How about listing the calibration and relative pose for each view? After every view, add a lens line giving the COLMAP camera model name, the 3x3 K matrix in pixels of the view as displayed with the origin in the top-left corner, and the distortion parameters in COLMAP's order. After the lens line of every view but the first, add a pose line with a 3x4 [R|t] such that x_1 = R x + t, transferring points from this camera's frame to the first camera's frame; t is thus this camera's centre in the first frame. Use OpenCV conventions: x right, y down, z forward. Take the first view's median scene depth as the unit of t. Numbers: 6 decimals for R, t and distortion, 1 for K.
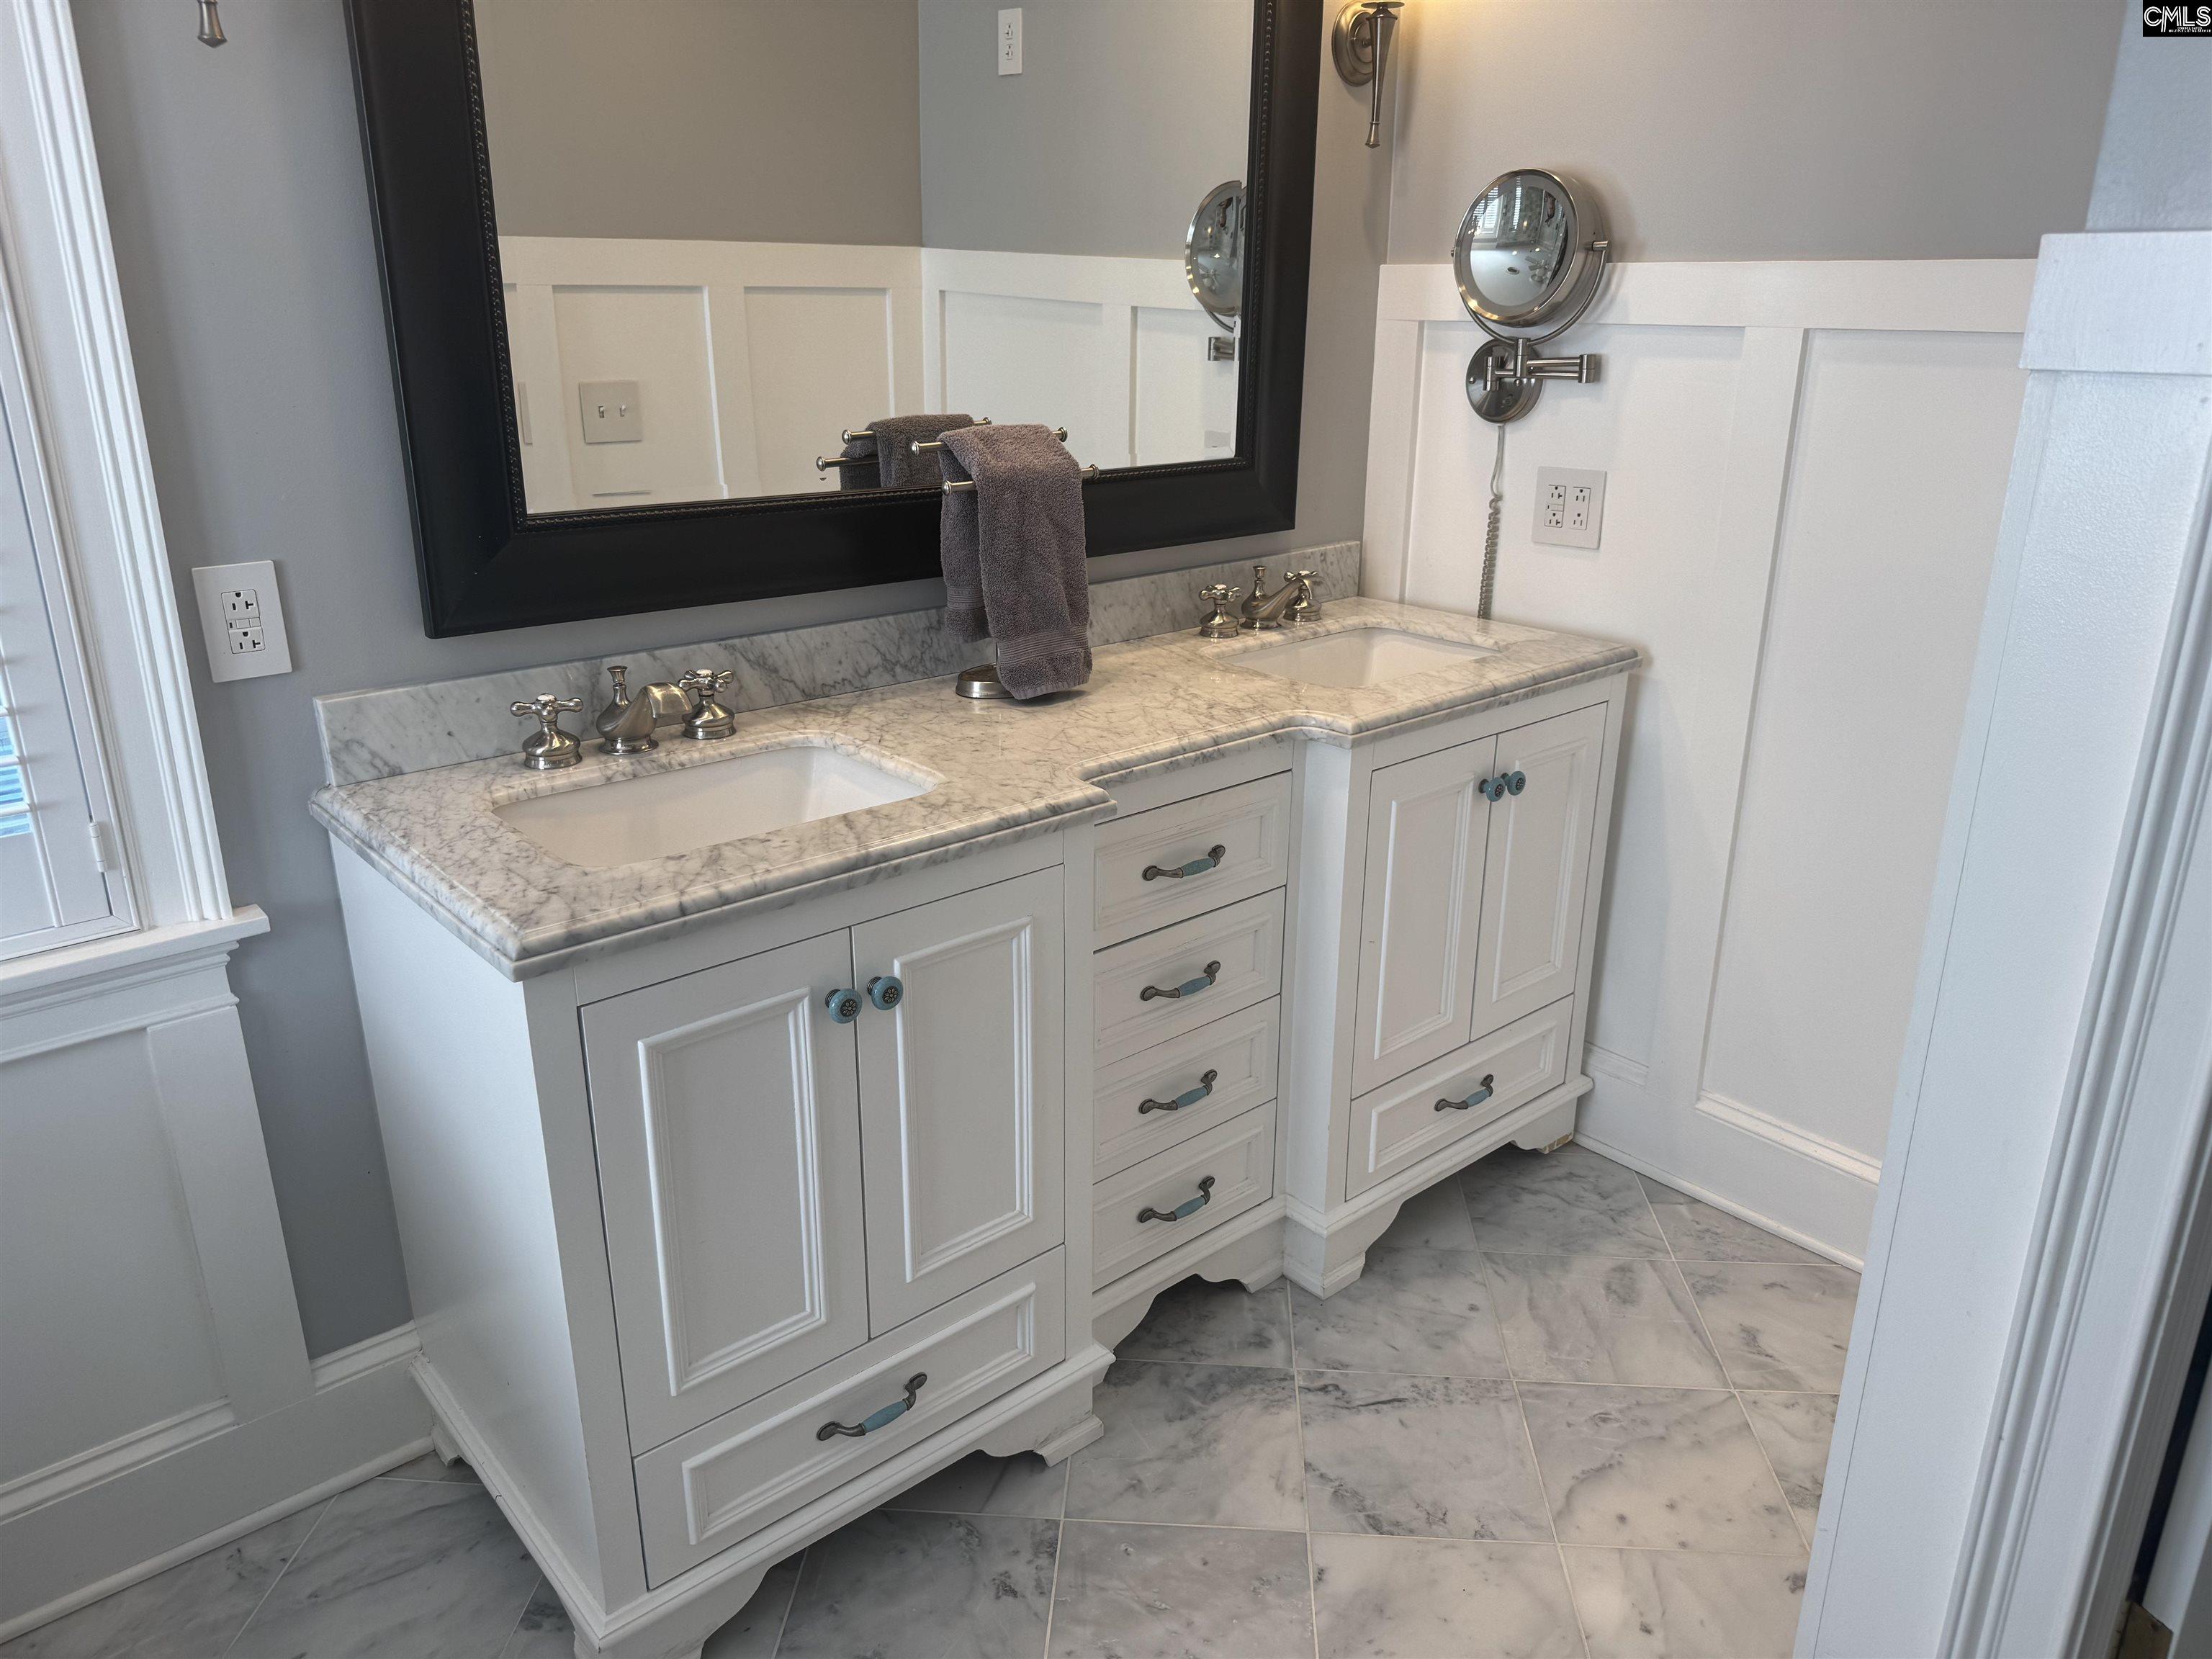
lens RADIAL K [[1556.8, 0, 1103.4], [0, 1556.8, 839.4], [0, 0, 1]] dist [0.119484, -0.242448]
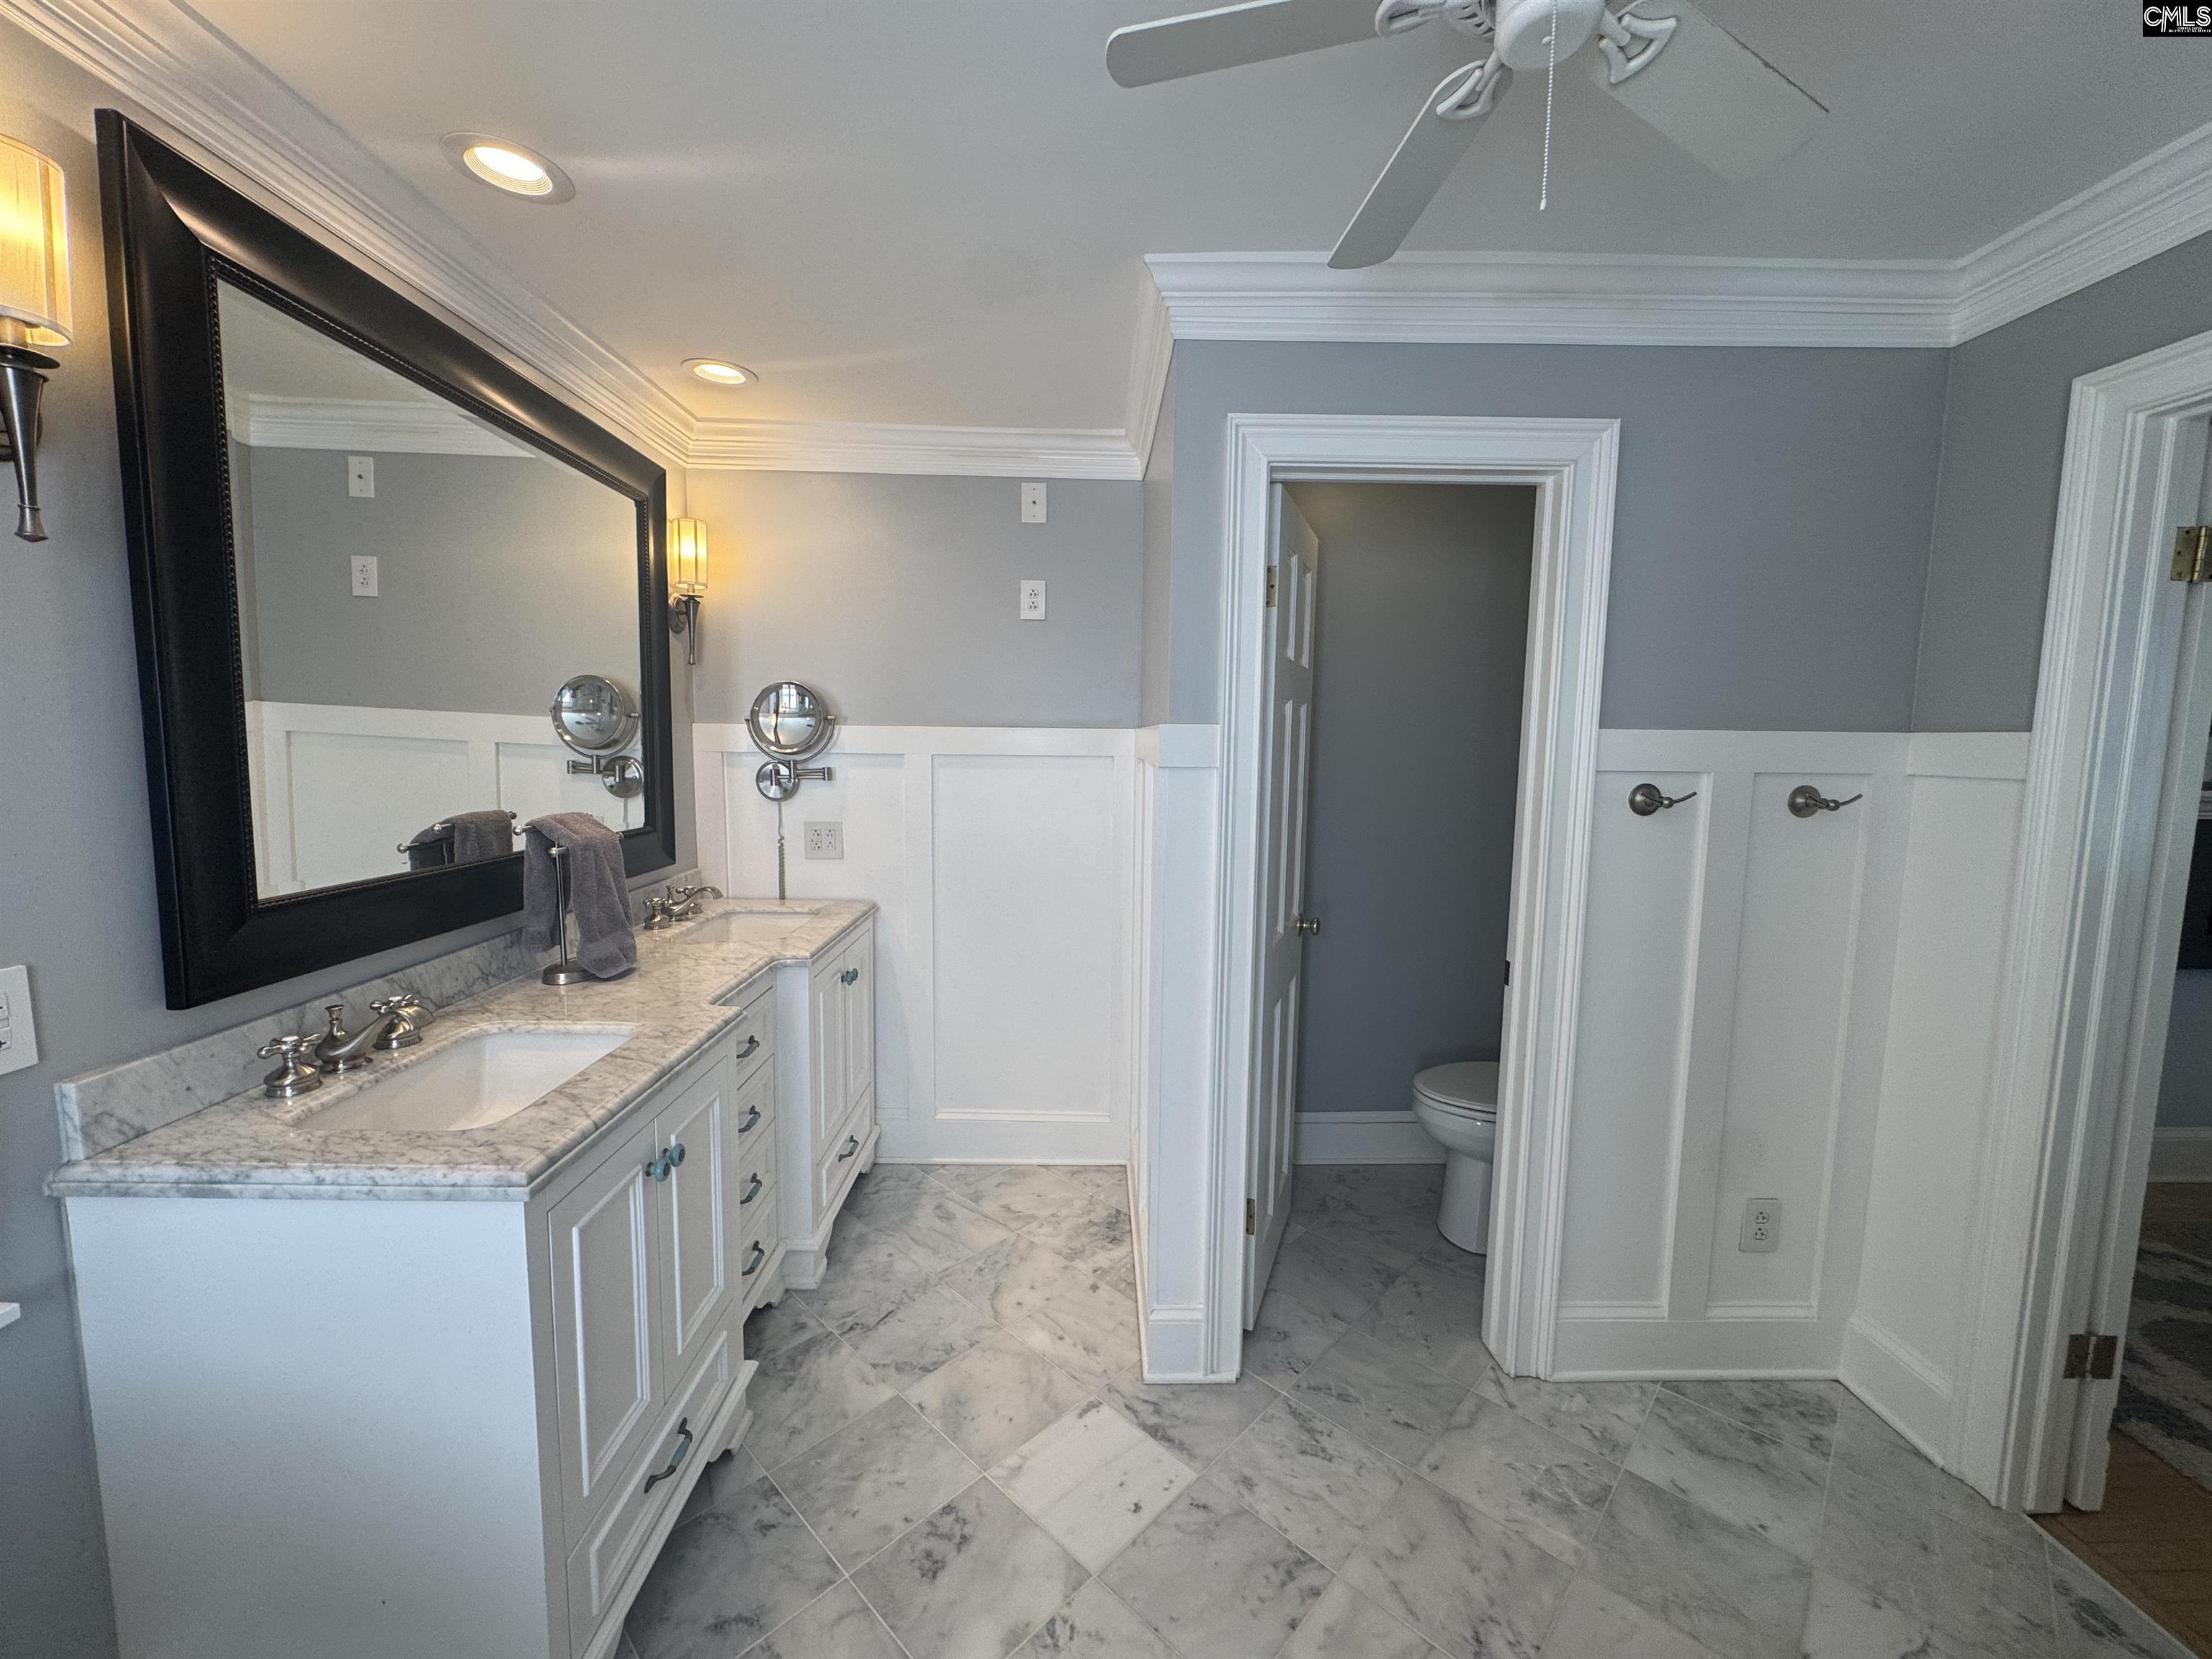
lens RADIAL K [[890.6, 0, 1106.0], [0, 890.6, 829.5], [0, 0, 1]] dist [0.001699, 0.000738]
pose [[0.639971, -0.072078, 0.765011, -0.429838], [0.241473, 0.964018, -0.111175, -0.012081], [-0.729471, 0.255878, 0.634348, 0.014245]]
